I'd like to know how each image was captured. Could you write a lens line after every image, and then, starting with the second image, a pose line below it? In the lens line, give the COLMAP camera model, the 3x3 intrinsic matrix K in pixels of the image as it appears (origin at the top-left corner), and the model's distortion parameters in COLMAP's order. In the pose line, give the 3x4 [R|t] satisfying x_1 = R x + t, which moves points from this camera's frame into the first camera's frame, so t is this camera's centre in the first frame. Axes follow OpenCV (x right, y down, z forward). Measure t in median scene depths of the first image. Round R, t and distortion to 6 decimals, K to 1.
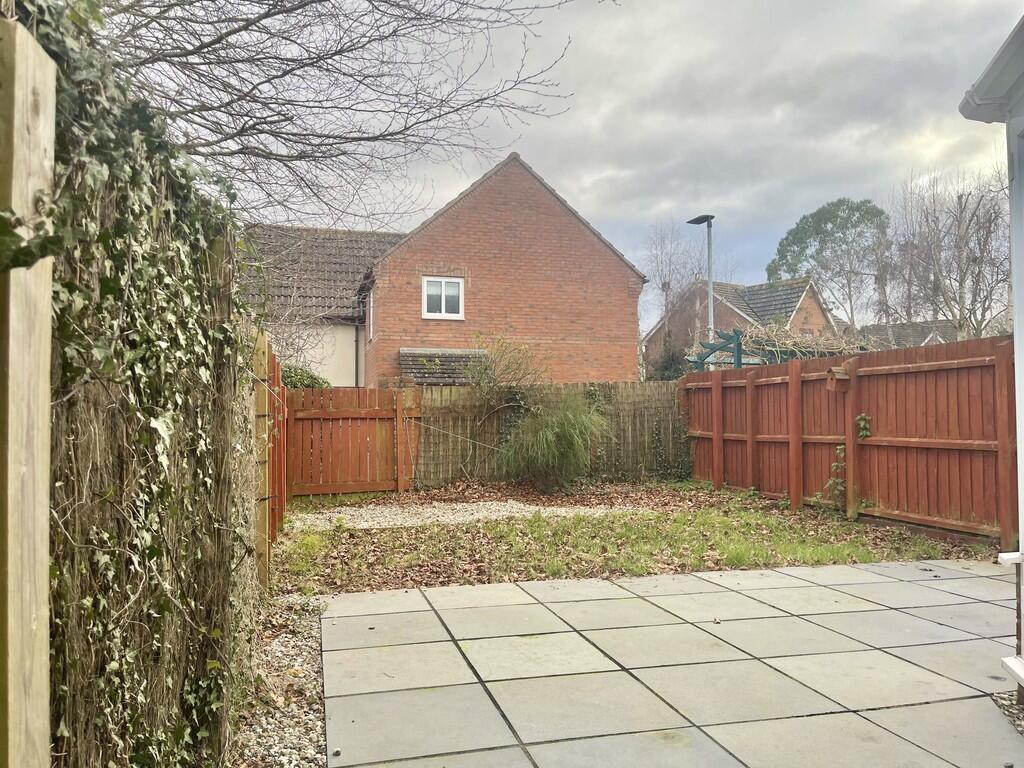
lens RADIAL K [[778.3, 0, 509.4], [0, 778.3, 409.7], [0, 0, 1]] dist [0.069759, -0.000602]
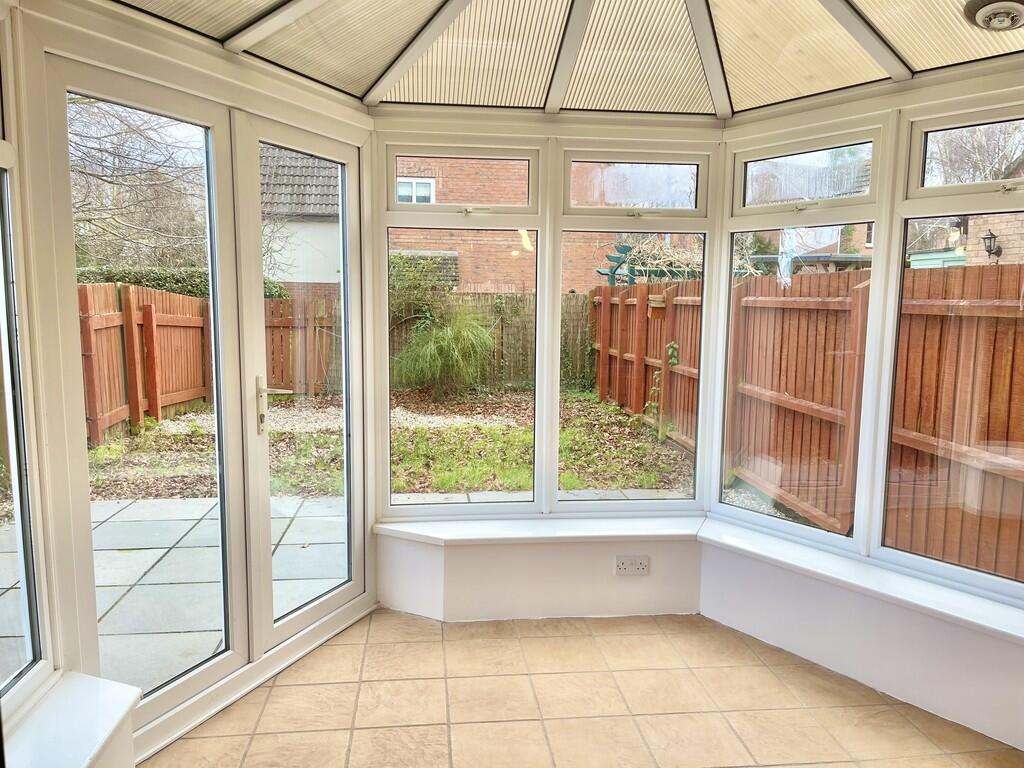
lens RADIAL K [[778.3, 0, 509.4], [0, 778.3, 409.7], [0, 0, 1]] dist [0.069759, -0.000602]
pose [[0.990431, 0.033483, -0.133885, 0.282361], [-0.012700, 0.988119, 0.153168, -0.045915], [0.137423, -0.150002, 0.979088, -0.036238]]
